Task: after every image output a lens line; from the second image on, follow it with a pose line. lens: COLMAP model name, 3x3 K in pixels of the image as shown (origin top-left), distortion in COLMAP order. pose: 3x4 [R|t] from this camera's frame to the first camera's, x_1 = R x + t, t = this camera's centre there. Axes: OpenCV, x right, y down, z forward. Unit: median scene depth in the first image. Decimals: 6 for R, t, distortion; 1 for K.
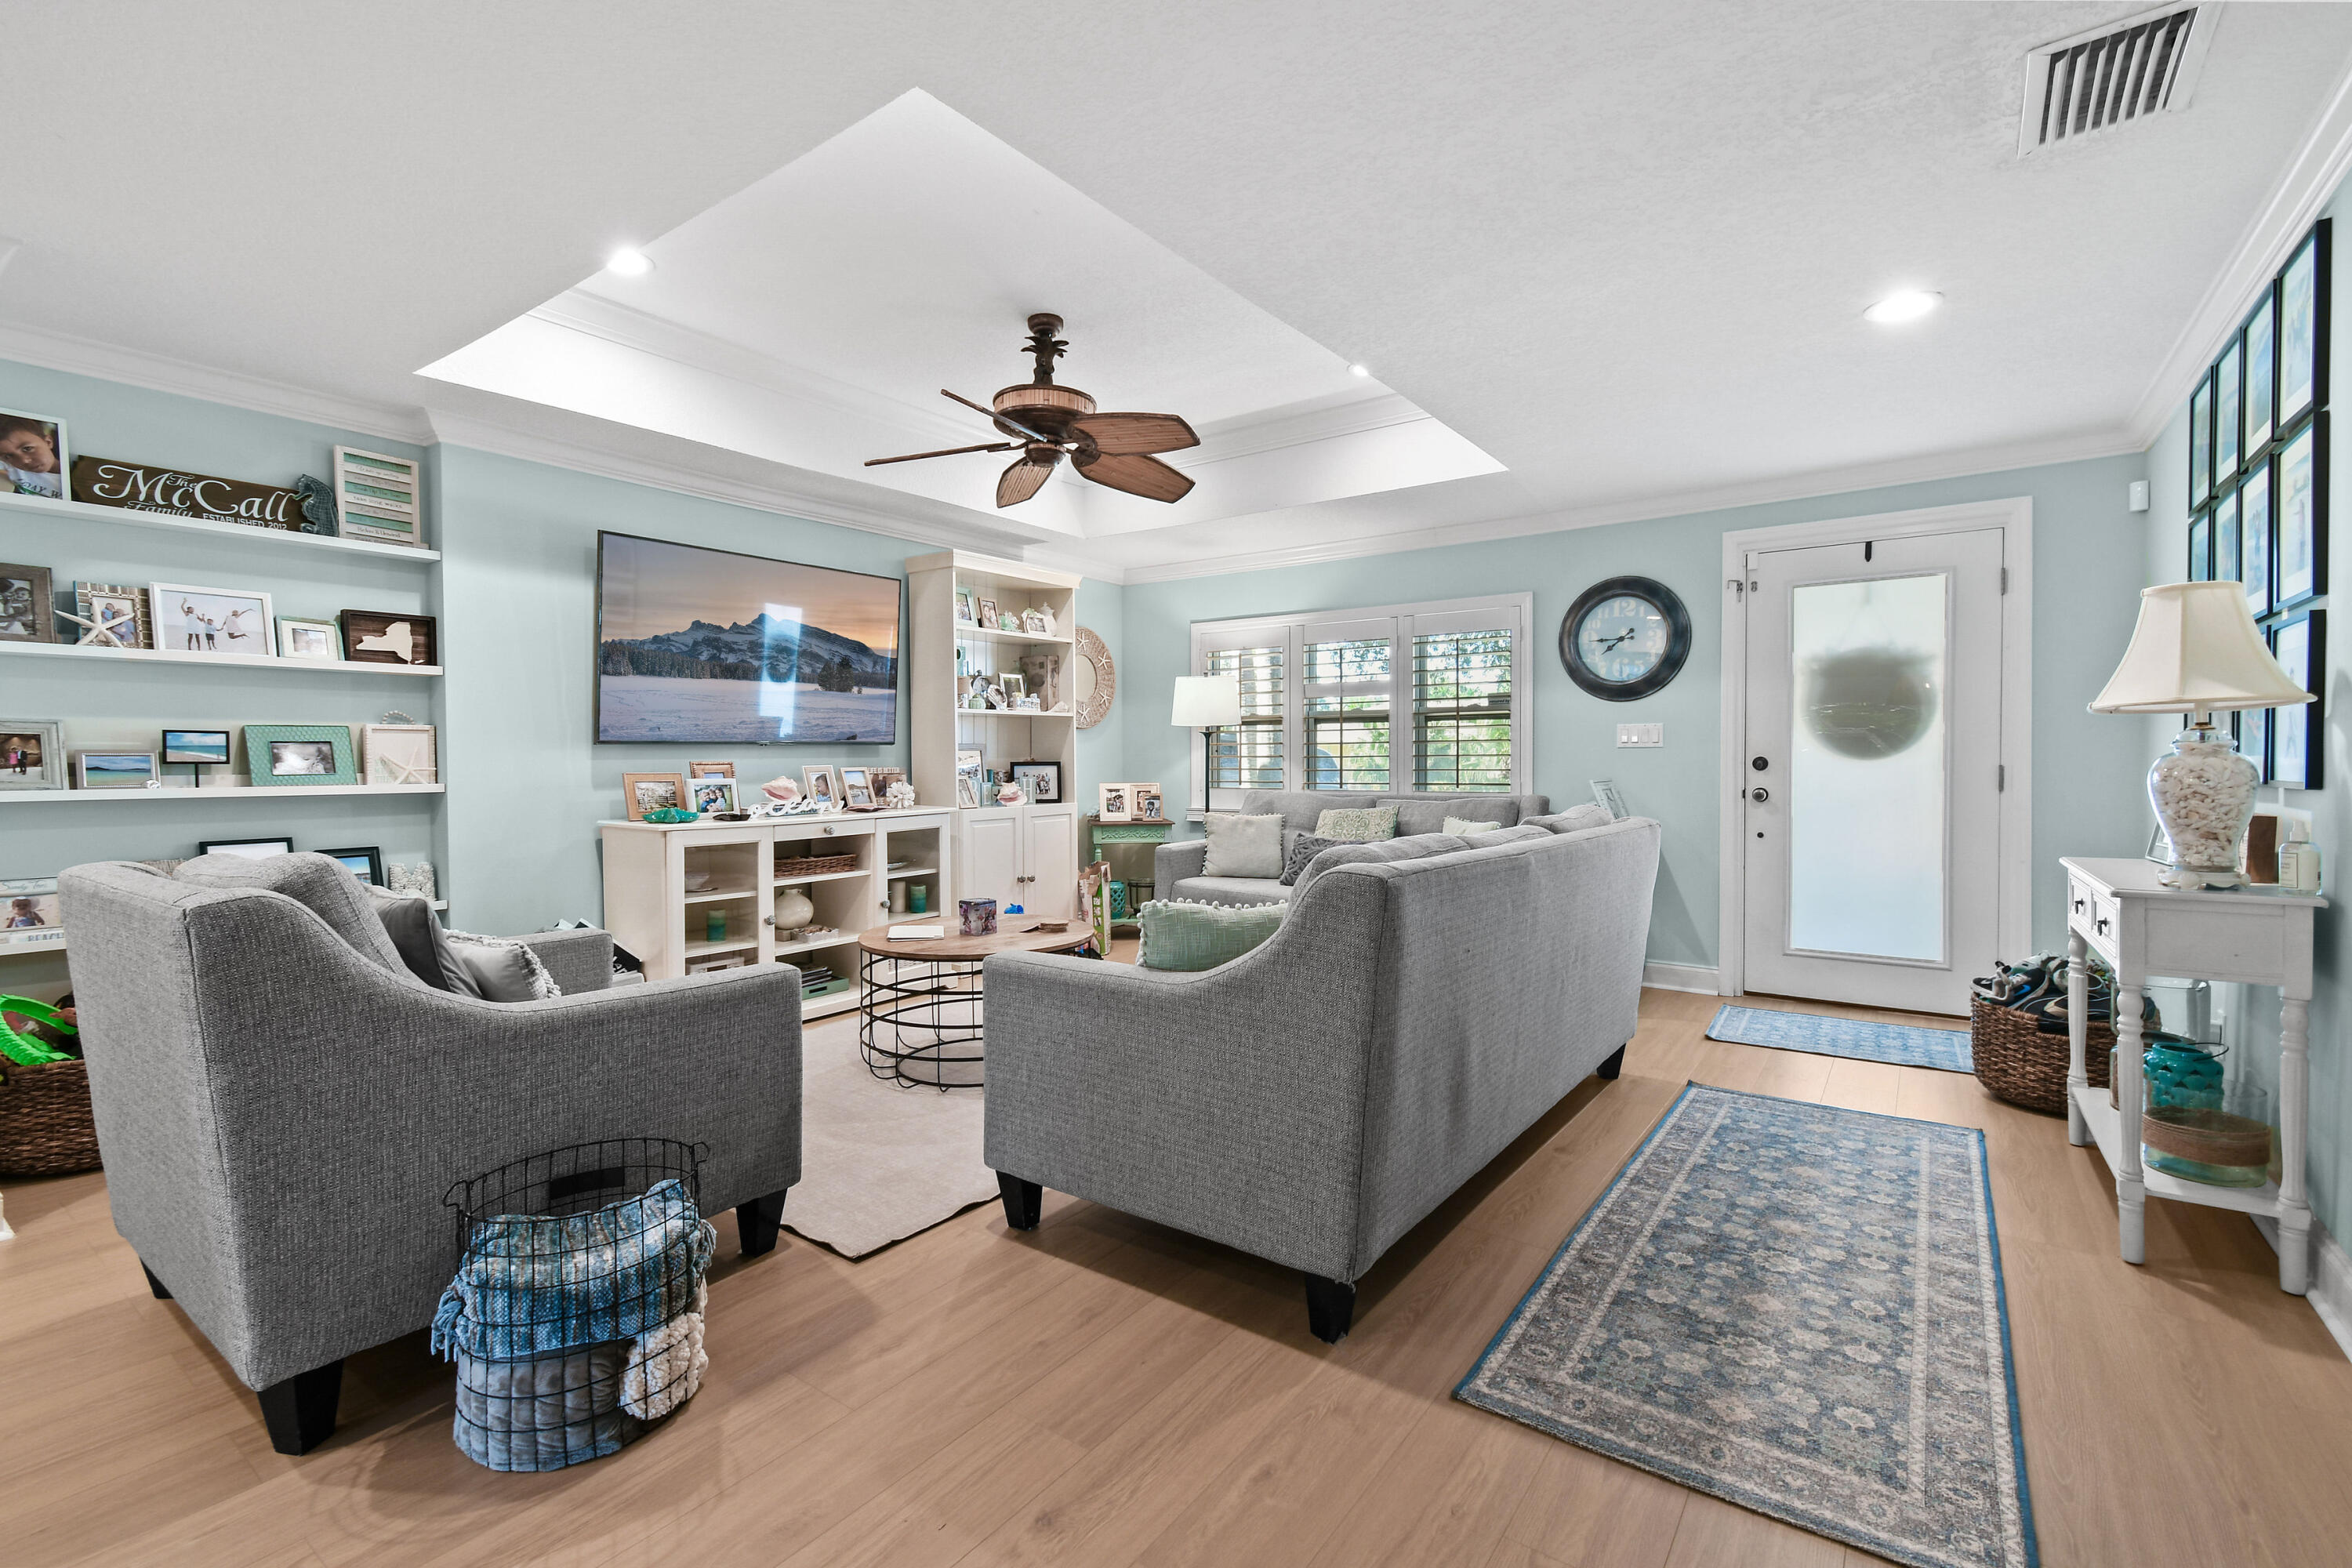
lens RADIAL K [[1040.8, 0, 1176.0], [0, 1040.8, 784.0], [0, 0, 1]] dist [0.001653, -0.000420]
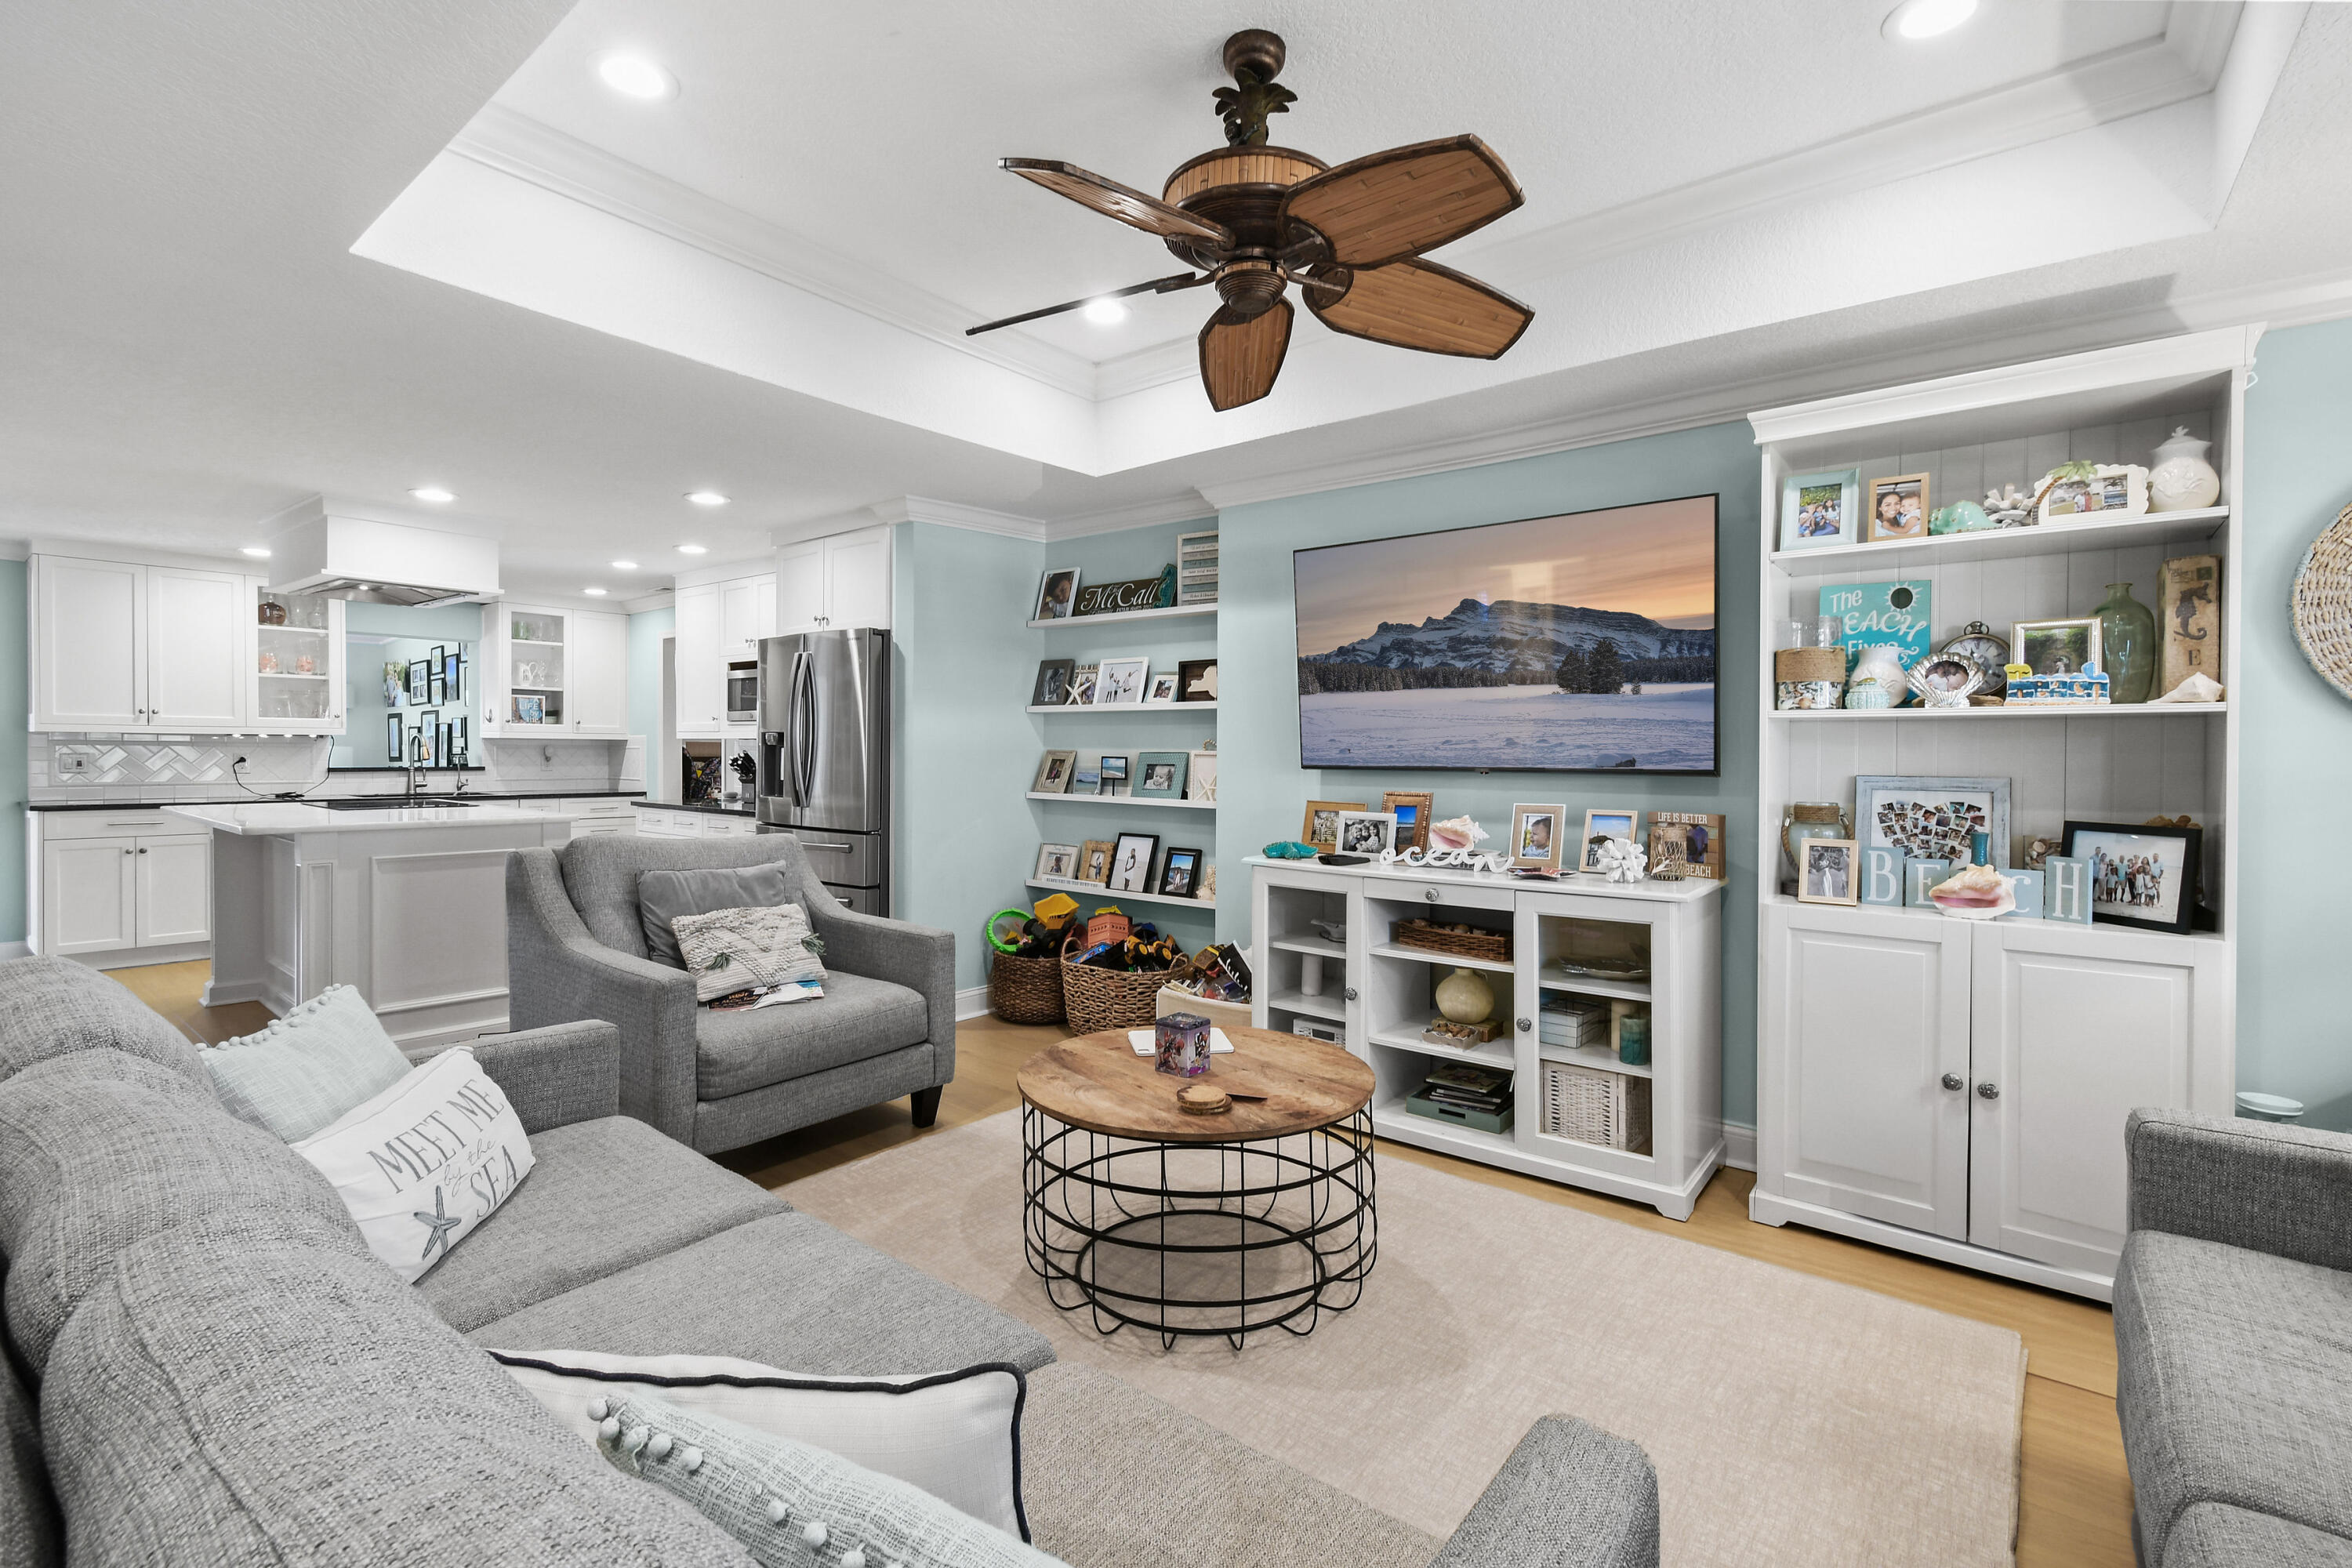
lens RADIAL K [[1041.8, 0, 1177.8], [0, 1041.8, 767.0], [0, 0, 1]] dist [-0.001377, -0.000289]
pose [[-0.045998, 0.017723, -0.998784, 0.405698], [-0.036459, 0.999147, 0.019409, -0.052817], [0.998276, 0.037307, -0.045312, 0.888074]]
